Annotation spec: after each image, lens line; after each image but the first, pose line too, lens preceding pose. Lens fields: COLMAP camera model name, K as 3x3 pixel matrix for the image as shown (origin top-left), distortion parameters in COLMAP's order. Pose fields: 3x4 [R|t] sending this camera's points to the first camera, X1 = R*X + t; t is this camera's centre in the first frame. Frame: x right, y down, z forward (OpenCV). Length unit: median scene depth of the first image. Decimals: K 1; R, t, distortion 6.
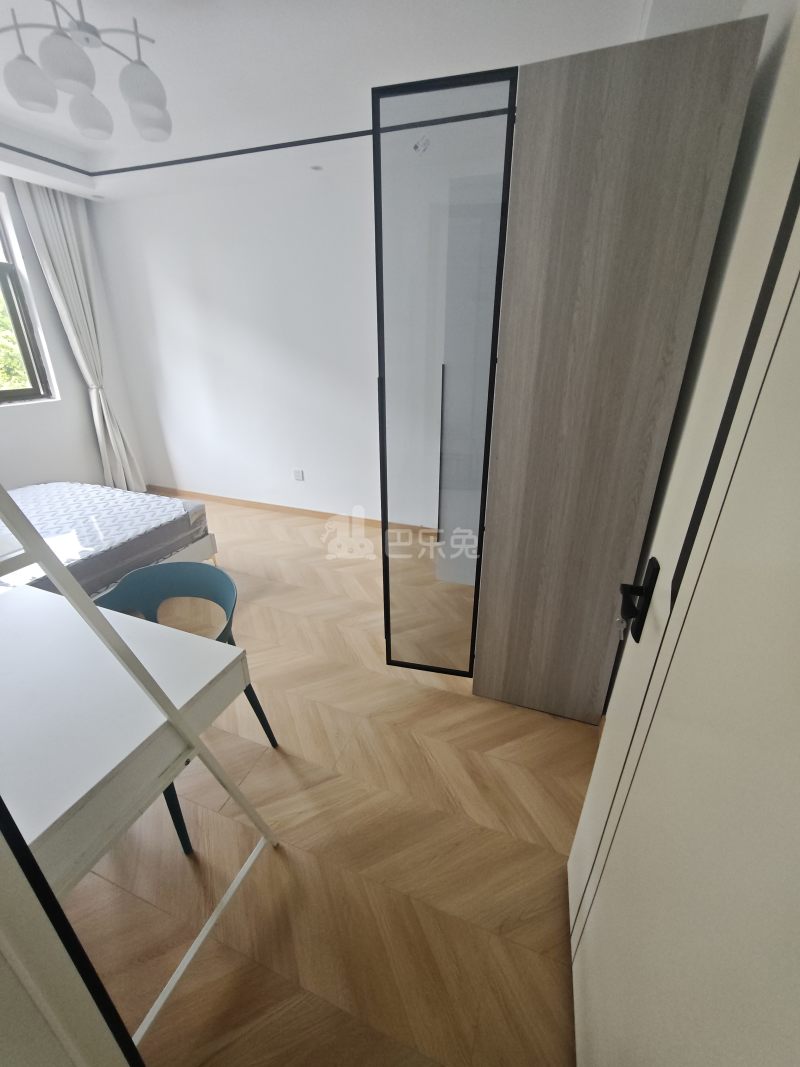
lens RADIAL K [[444.5, 0, 395.2], [0, 444.5, 537.8], [0, 0, 1]] dist [-0.001445, 0.000176]
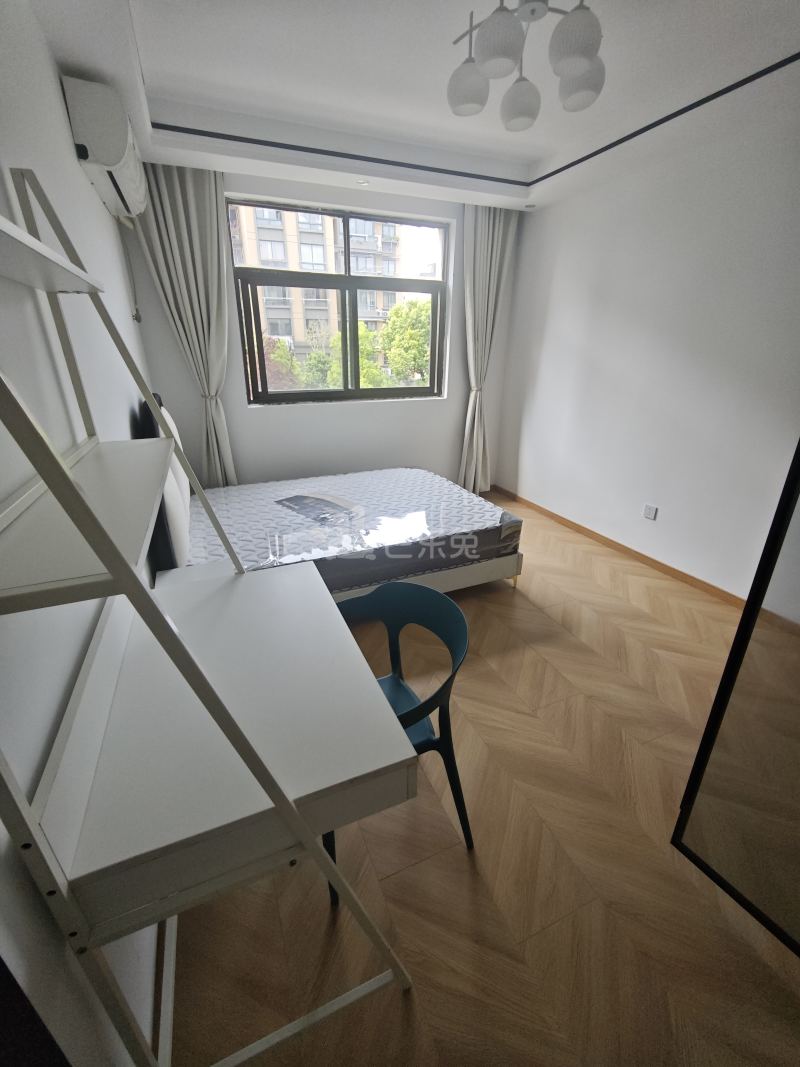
lens RADIAL K [[444.5, 0, 395.2], [0, 444.5, 537.8], [0, 0, 1]] dist [-0.001445, 0.000176]
pose [[0.695529, 0.274249, -0.664098, 0.005838], [-0.286557, 0.953477, 0.093632, -0.051388], [0.658881, 0.125179, 0.741759, 0.148729]]
